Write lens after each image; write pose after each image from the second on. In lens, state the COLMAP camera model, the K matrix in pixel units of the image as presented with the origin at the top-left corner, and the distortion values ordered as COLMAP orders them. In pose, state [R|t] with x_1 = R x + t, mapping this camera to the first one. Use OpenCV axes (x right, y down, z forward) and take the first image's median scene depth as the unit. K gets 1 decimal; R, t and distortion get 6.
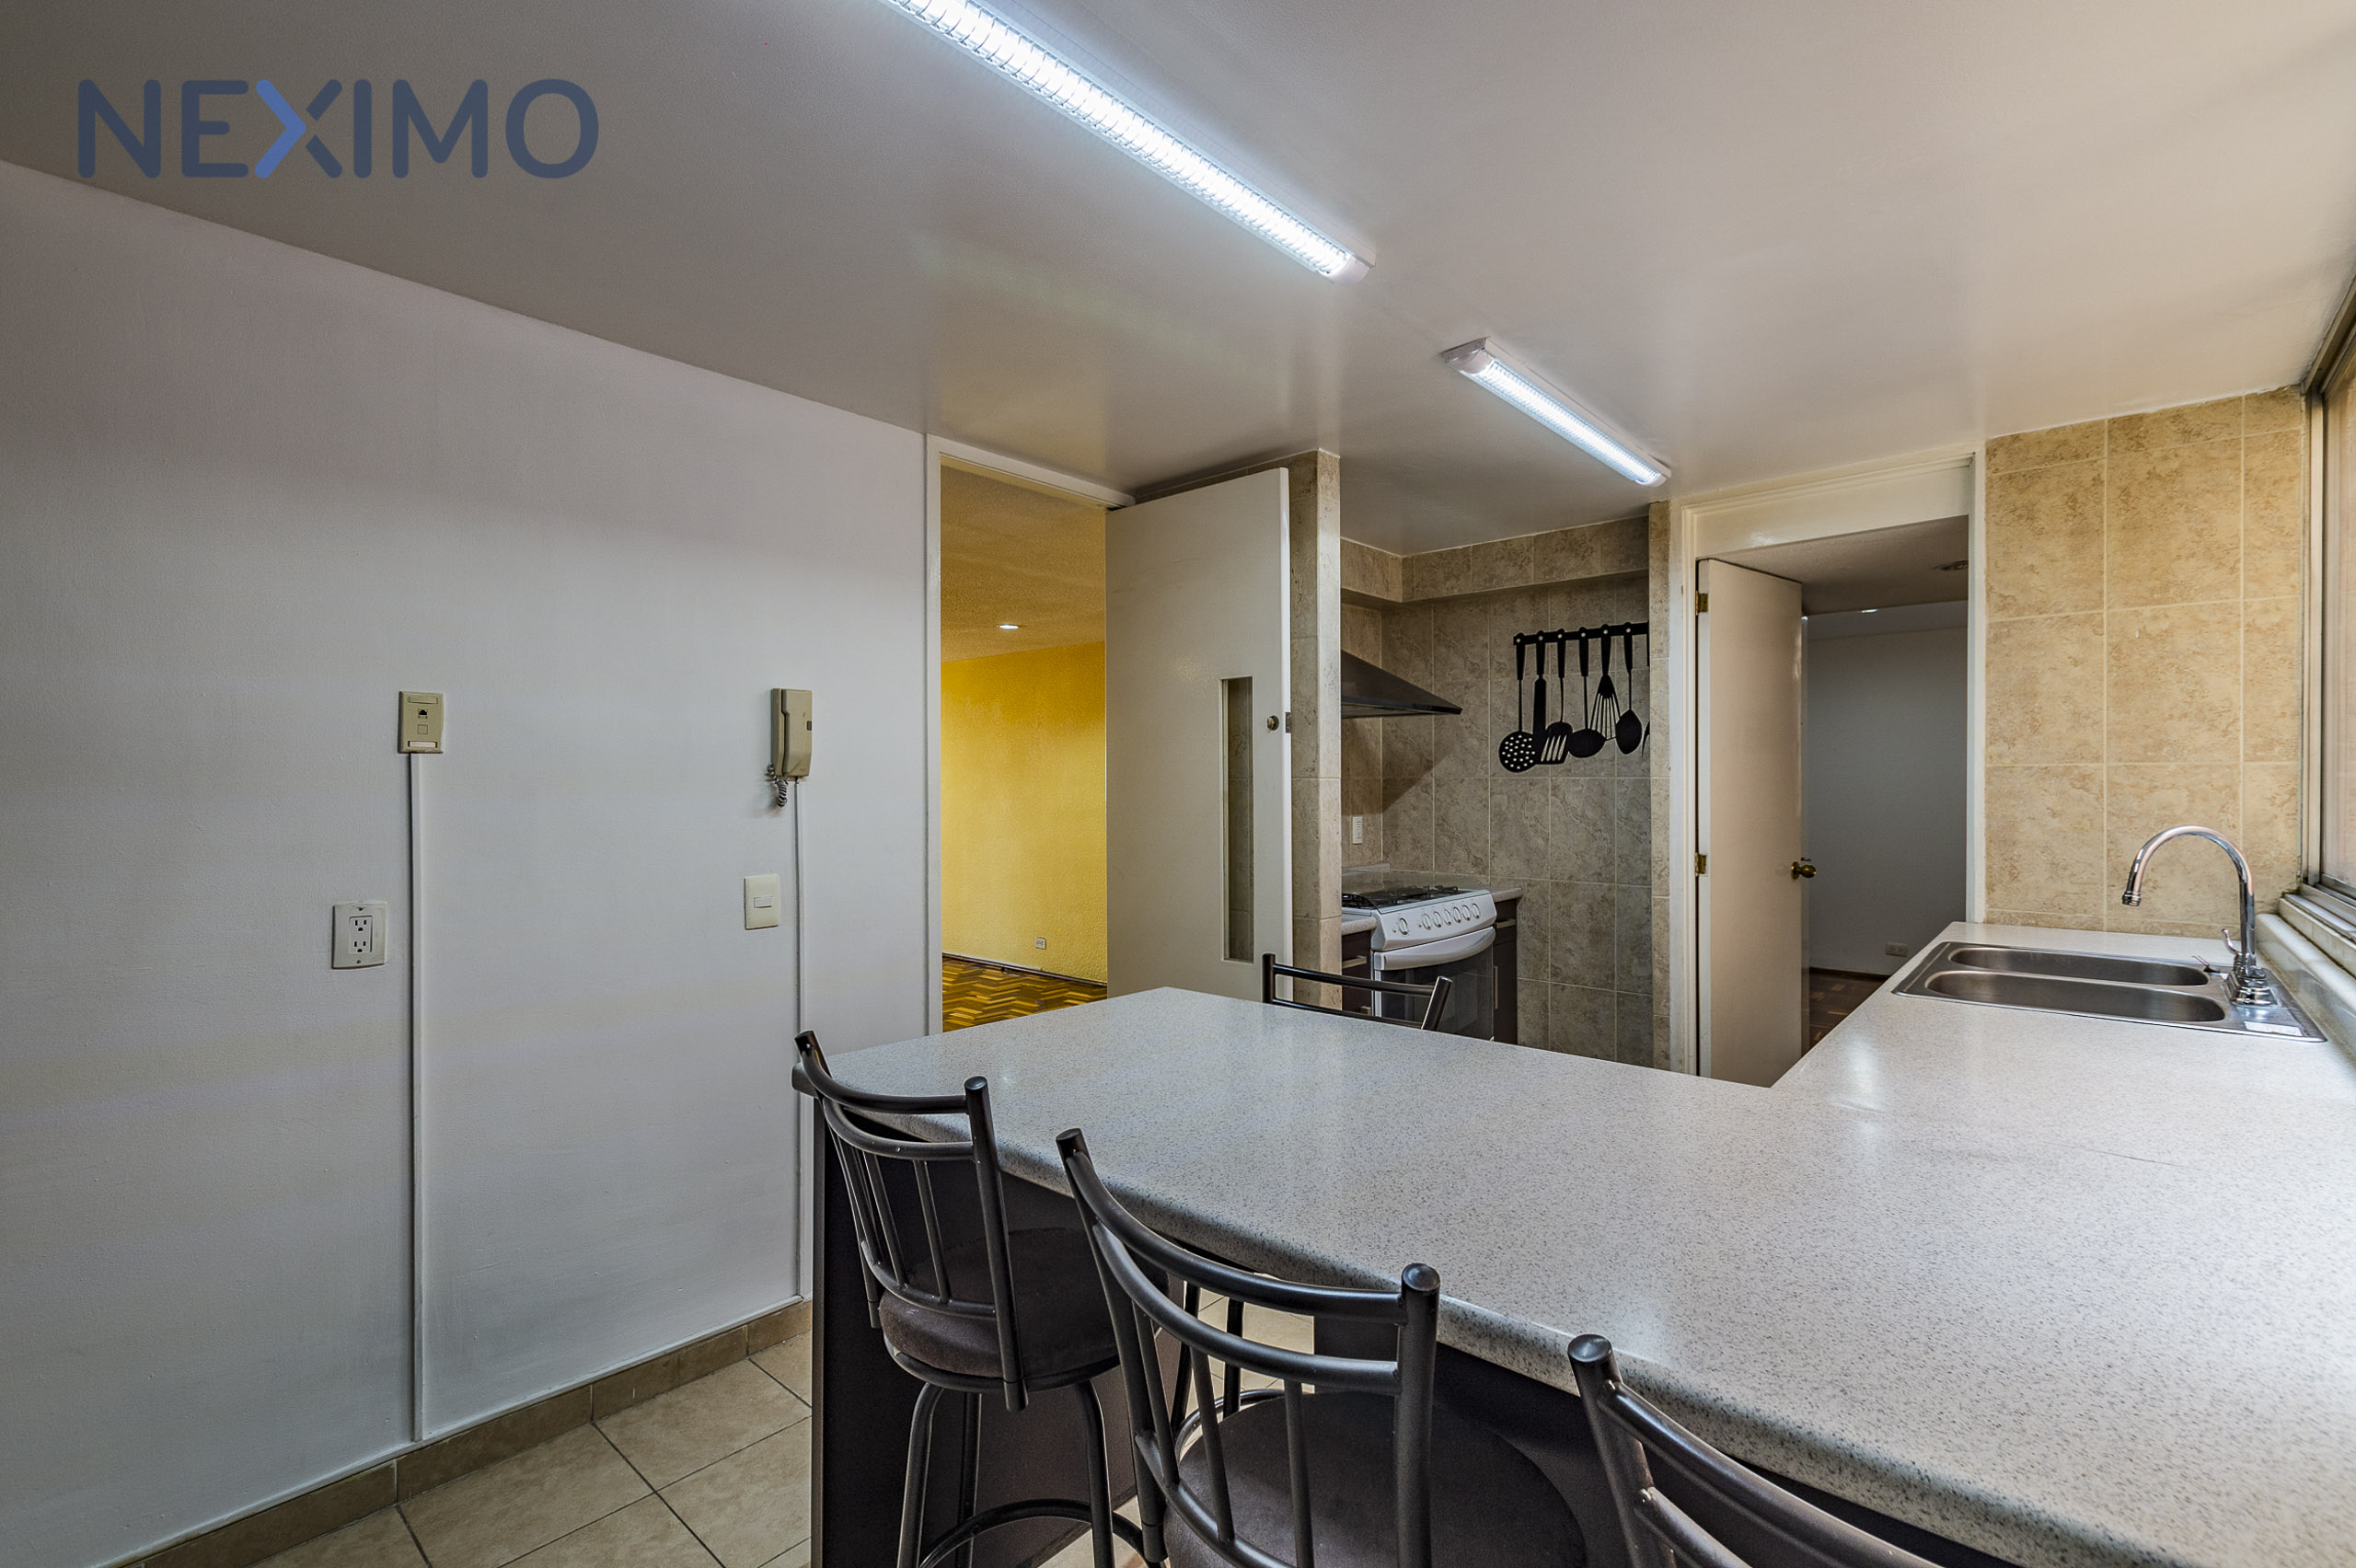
lens RADIAL K [[1127.5, 0, 1179.3], [0, 1127.5, 796.9], [0, 0, 1]] dist [0.002746, -0.000416]
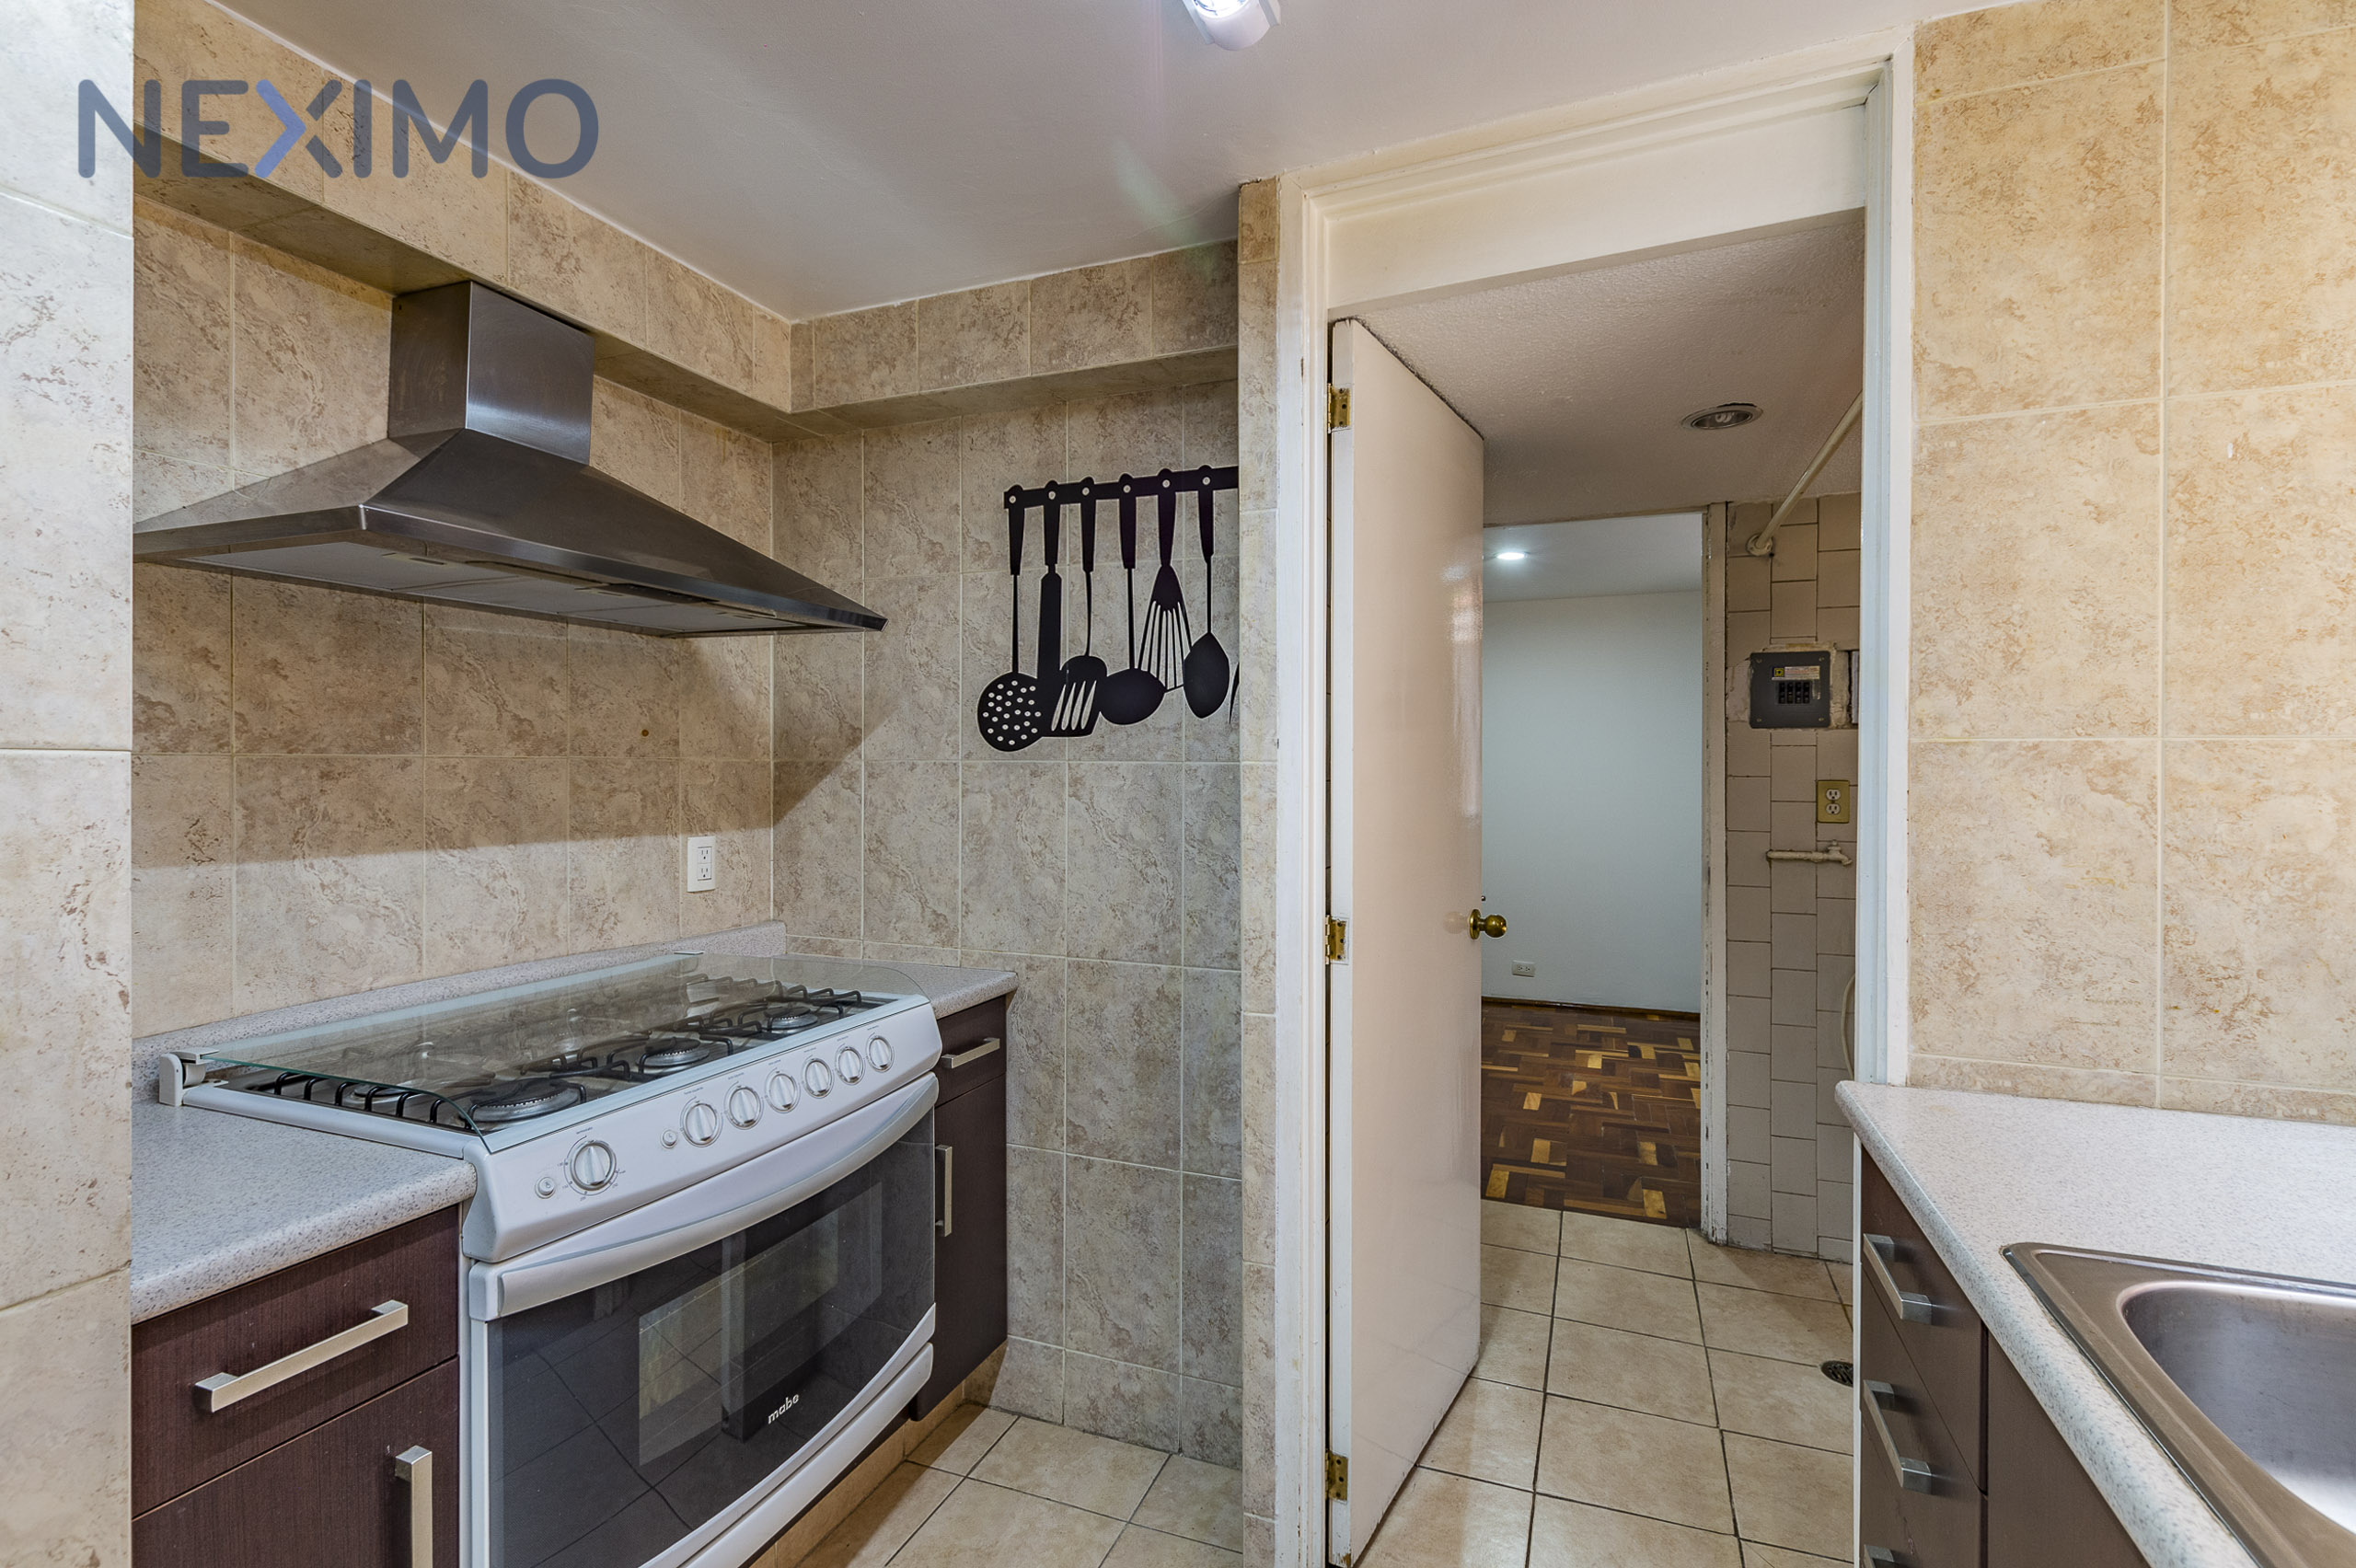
lens RADIAL K [[1066.2, 0, 1178.0], [0, 1066.2, 784.0], [0, 0, 1]] dist [-0.001935, -0.001162]
pose [[0.952140, 0.003910, 0.305636, 0.246410], [-0.003675, 0.999992, -0.001343, -0.006941], [-0.305639, 0.000155, 0.952147, 0.559003]]
